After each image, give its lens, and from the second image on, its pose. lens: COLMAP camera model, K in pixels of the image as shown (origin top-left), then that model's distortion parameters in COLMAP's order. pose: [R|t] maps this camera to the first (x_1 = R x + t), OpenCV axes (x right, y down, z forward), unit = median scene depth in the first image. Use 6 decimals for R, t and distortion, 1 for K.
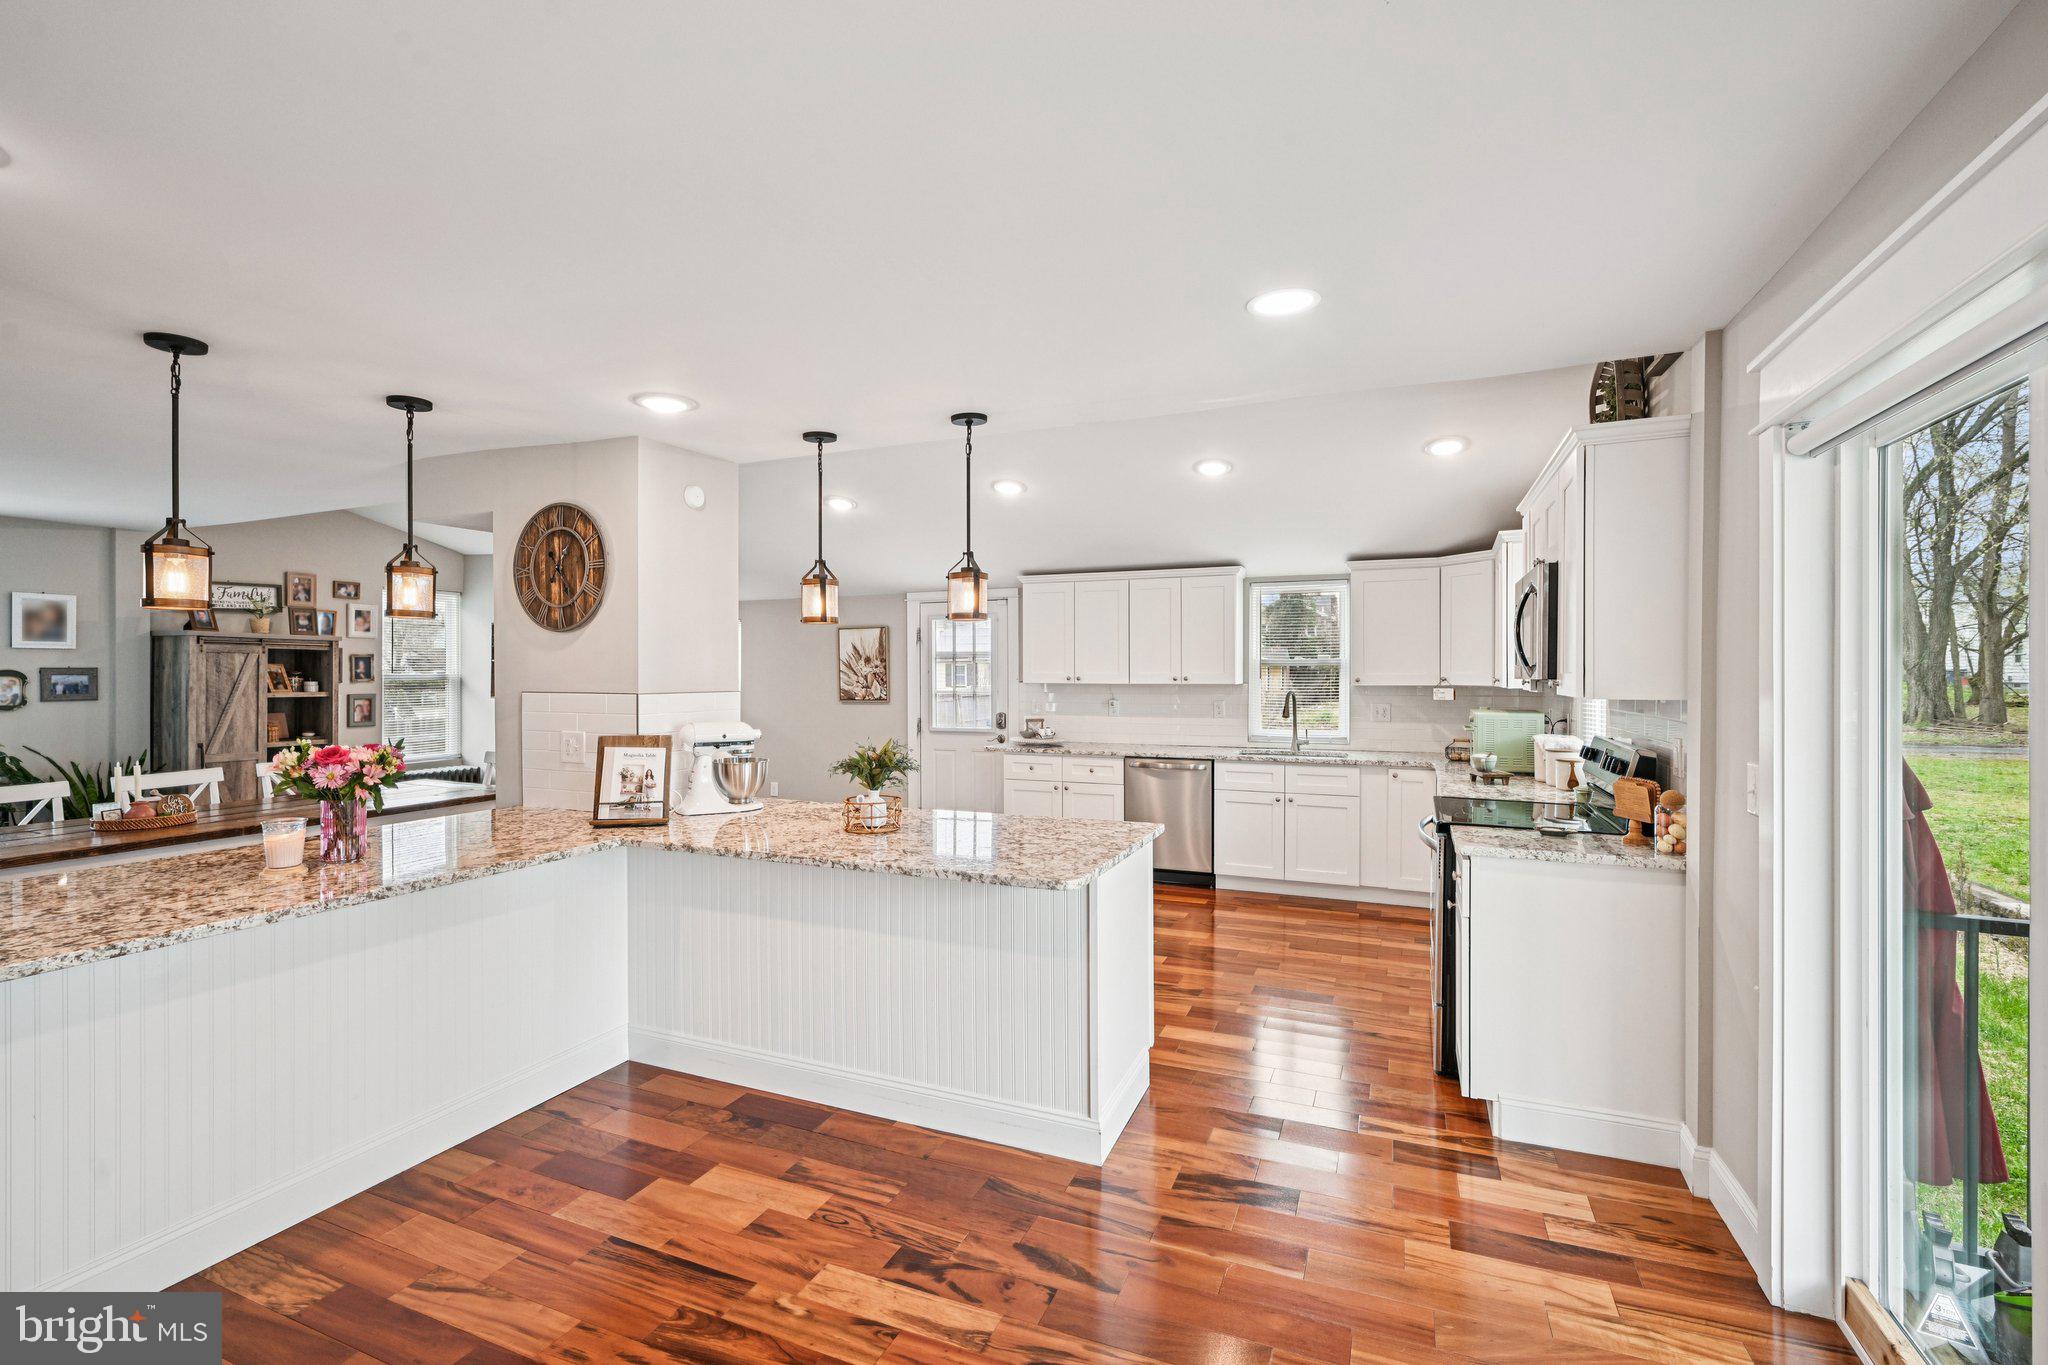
lens RADIAL K [[913.7, 0, 1024.0], [0, 913.7, 682.5], [0, 0, 1]] dist [-0.000867, -0.000304]
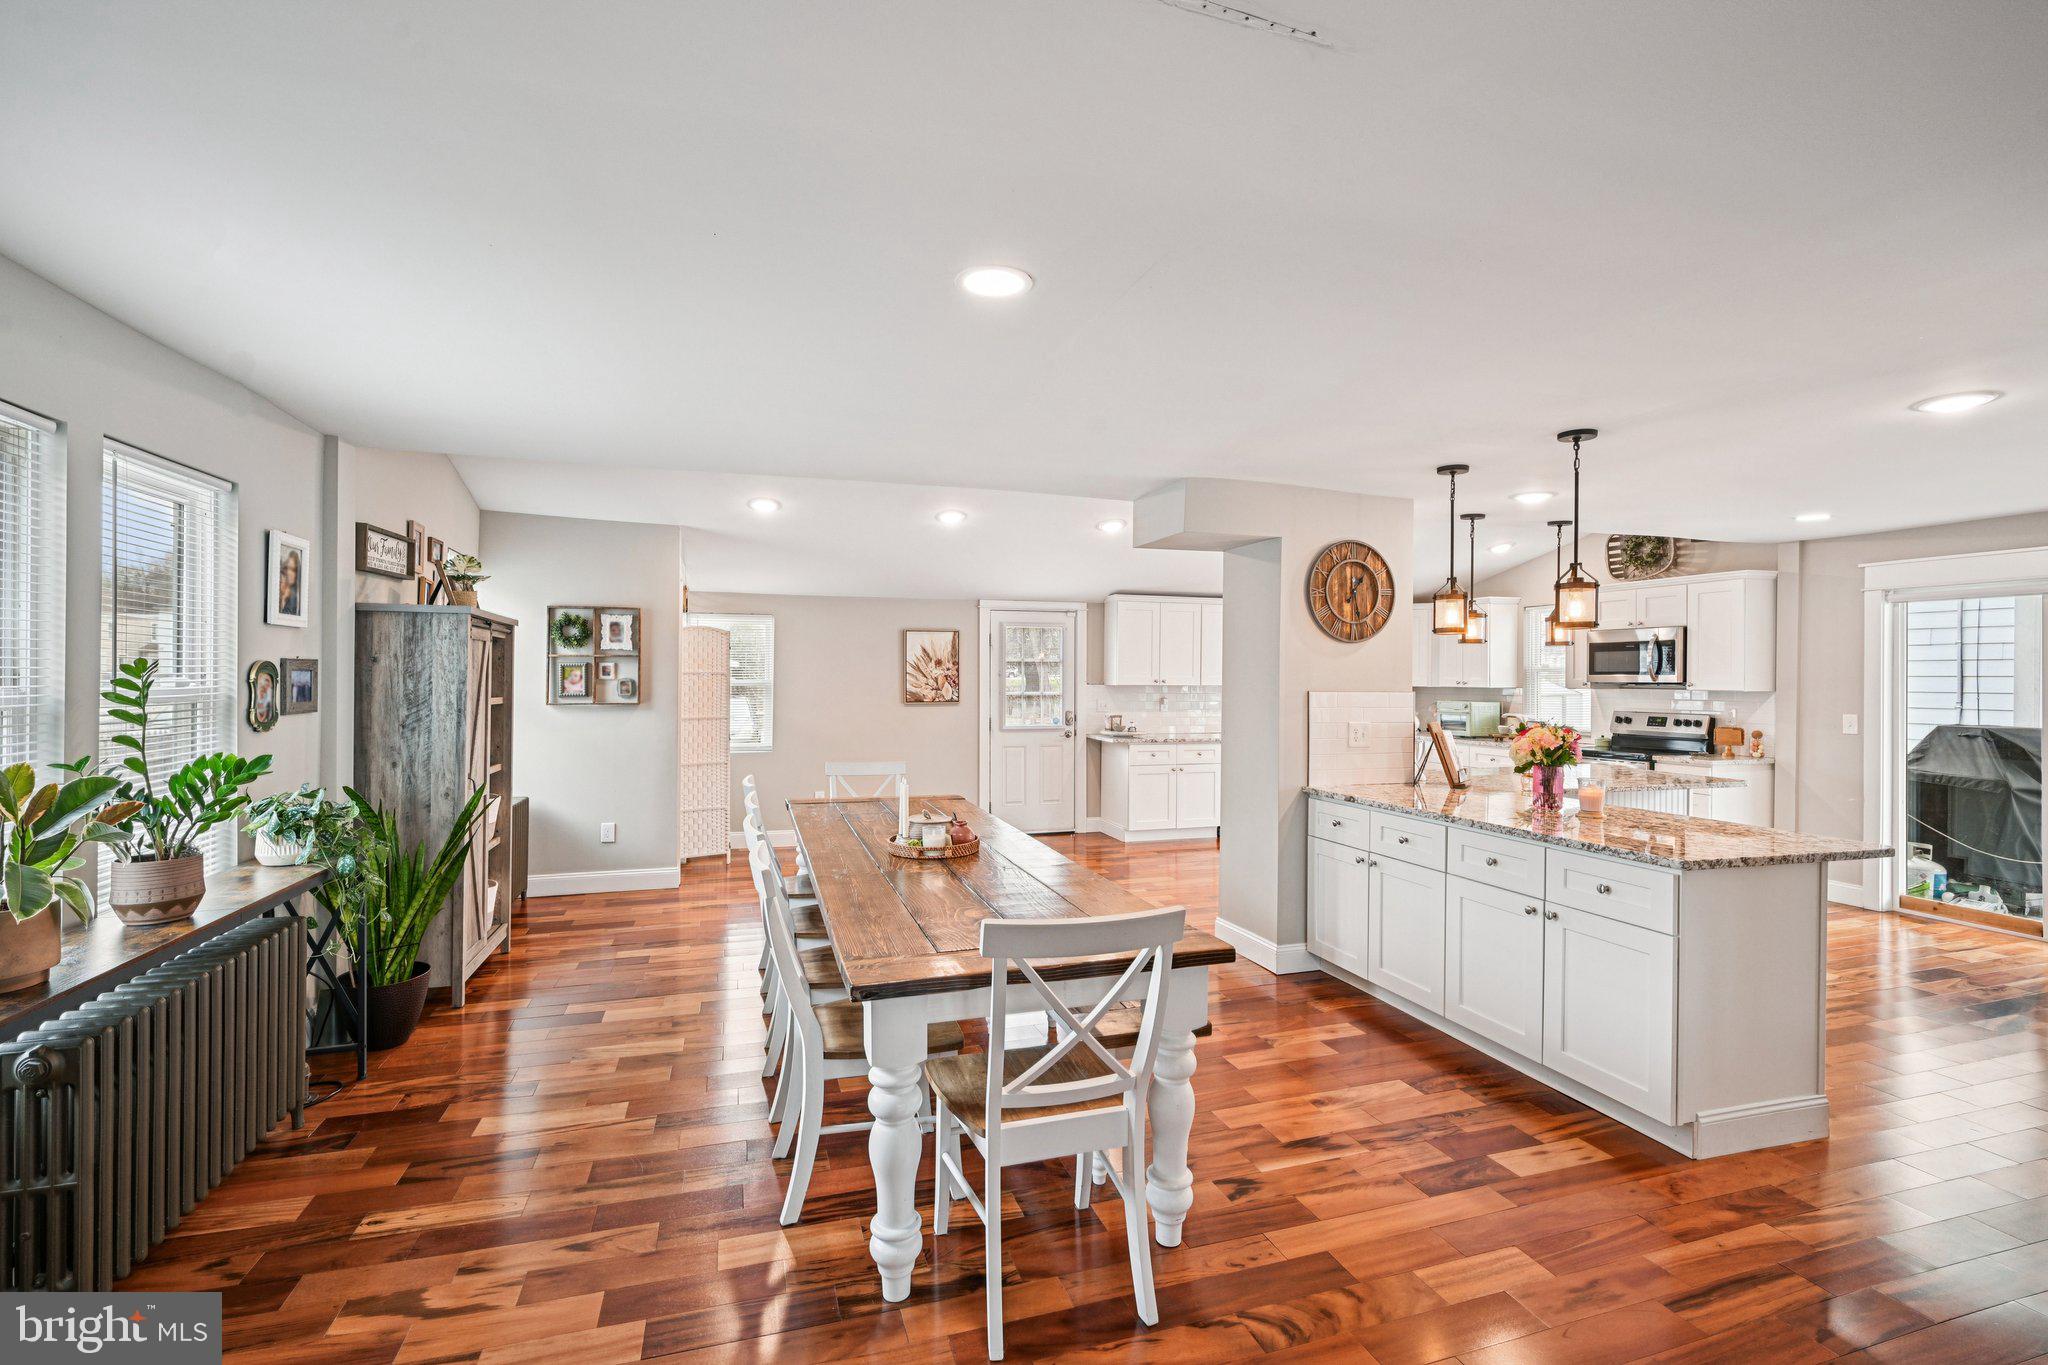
lens RADIAL K [[913.7, 0, 1024.0], [0, 913.7, 682.5], [0, 0, 1]] dist [-0.000867, -0.000304]
pose [[0.757214, 0.002608, 0.653162, -0.921641], [-0.000237, 0.999993, -0.003718, 0.001754], [-0.653167, 0.002661, 0.757209, 0.194239]]
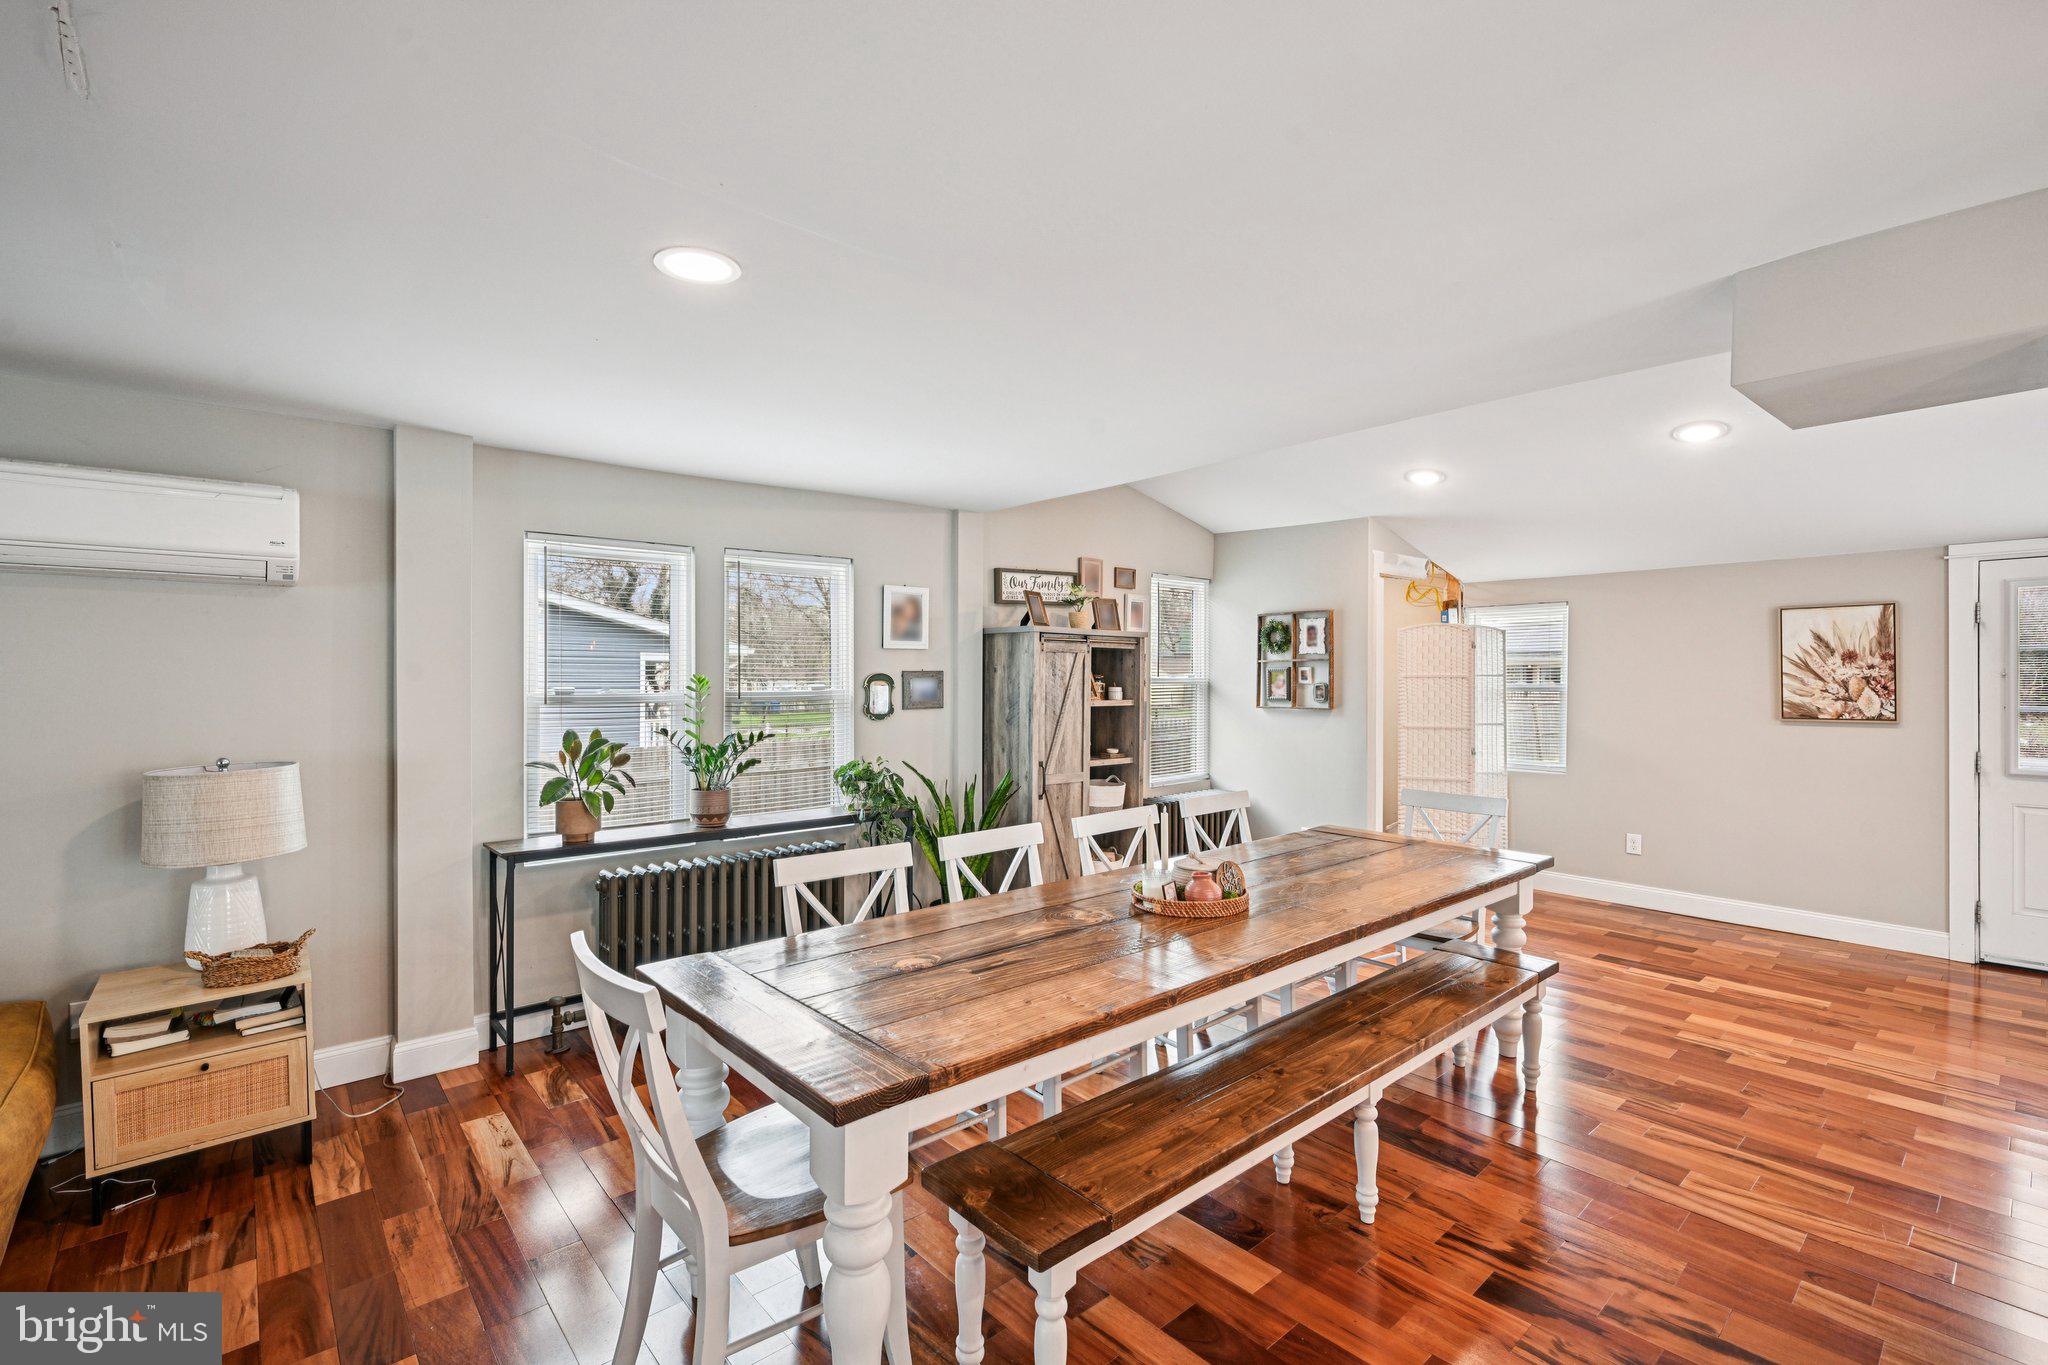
lens RADIAL K [[913.7, 0, 1024.0], [0, 913.7, 682.5], [0, 0, 1]] dist [-0.000867, -0.000304]
pose [[0.901761, 0.003672, -0.432220, -0.496928], [-0.004418, 0.999990, -0.000722, -0.004242], [0.432213, 0.002561, 0.901768, 0.217147]]
